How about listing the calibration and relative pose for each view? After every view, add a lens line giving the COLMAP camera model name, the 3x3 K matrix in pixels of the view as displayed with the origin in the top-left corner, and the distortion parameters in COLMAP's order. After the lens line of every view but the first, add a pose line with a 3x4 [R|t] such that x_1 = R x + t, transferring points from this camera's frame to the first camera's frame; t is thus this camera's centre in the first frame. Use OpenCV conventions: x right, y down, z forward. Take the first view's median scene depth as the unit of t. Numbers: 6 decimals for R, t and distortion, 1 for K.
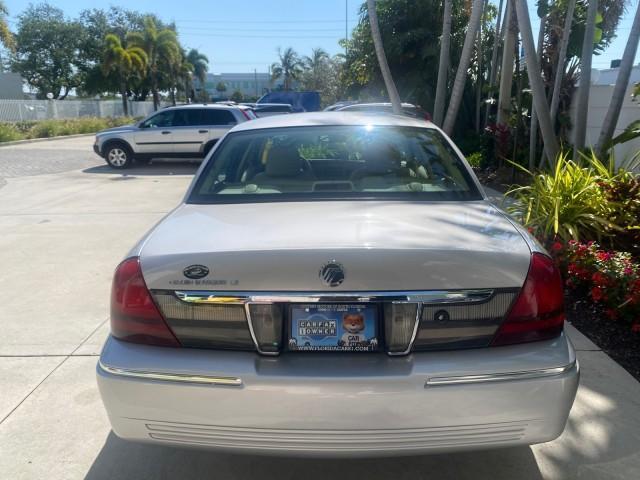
lens RADIAL K [[494.3, 0, 317.9], [0, 494.3, 237.2], [0, 0, 1]] dist [0.020040, -0.021452]
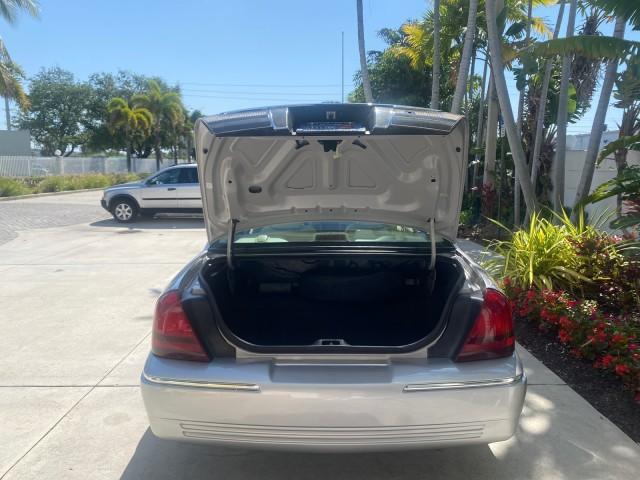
lens RADIAL K [[494.3, 0, 317.4], [0, 494.3, 238.1], [0, 0, 1]] dist [0.020040, -0.021452]
pose [[0.999936, 0.009069, 0.006708, -0.001720], [-0.008276, 0.993897, -0.110000, 0.005148], [-0.007665, 0.109937, 0.993909, -0.032318]]
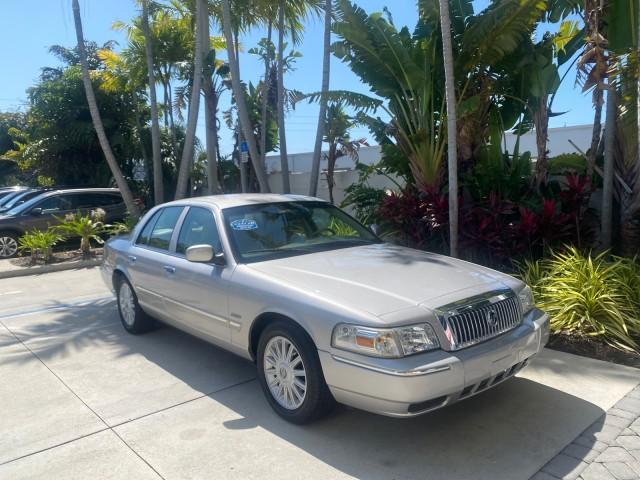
lens RADIAL K [[494.3, 0, 320.5], [0, 494.3, 239.6], [0, 0, 1]] dist [0.020040, -0.021452]
pose [[0.747762, -0.086785, 0.658271, -0.168170], [0.190265, 0.977851, -0.087214, 0.005879], [-0.636122, 0.190461, 0.747712, -0.026099]]
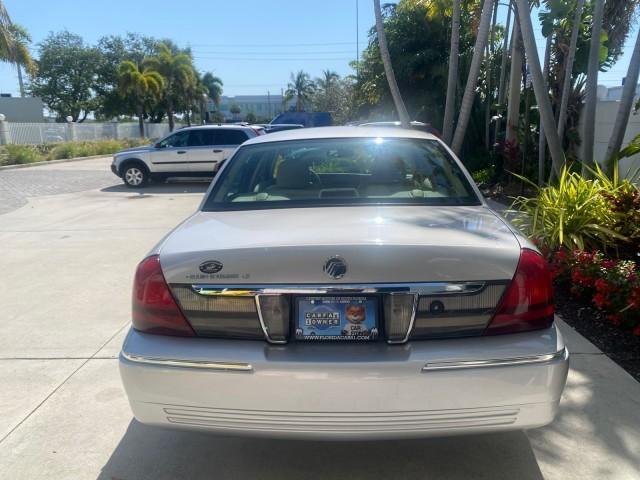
lens RADIAL K [[494.3, 0, 318.4], [0, 494.3, 237.0], [0, 0, 1]] dist [0.020040, -0.021452]
pose [[0.999674, -0.005198, -0.024985, 0.002063], [0.004202, 0.999200, -0.039772, 0.005282], [0.025172, 0.039654, 0.998896, -0.009616]]
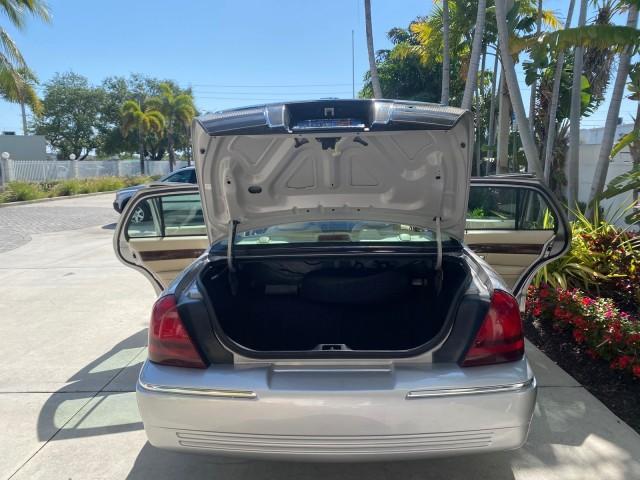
lens RADIAL K [[494.3, 0, 319.4], [0, 494.3, 234.0], [0, 0, 1]] dist [0.020040, -0.021452]
pose [[0.999835, -0.005566, -0.017270, 0.002635], [0.003515, 0.993176, -0.116573, 0.004069], [0.017801, 0.116494, 0.993032, -0.027617]]
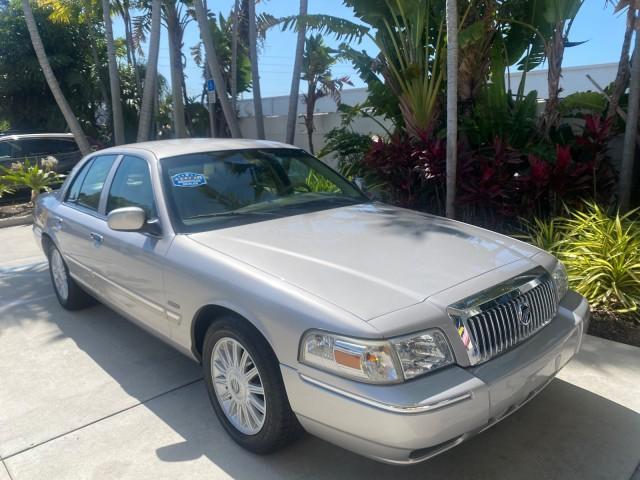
lens RADIAL K [[494.3, 0, 319.1], [0, 494.3, 239.7], [0, 0, 1]] dist [0.020040, -0.021452]
pose [[0.726213, -0.159469, 0.668719, -0.123730], [0.195036, 0.980549, 0.022027, -0.002973], [-0.659224, 0.114428, 0.743189, 0.014868]]
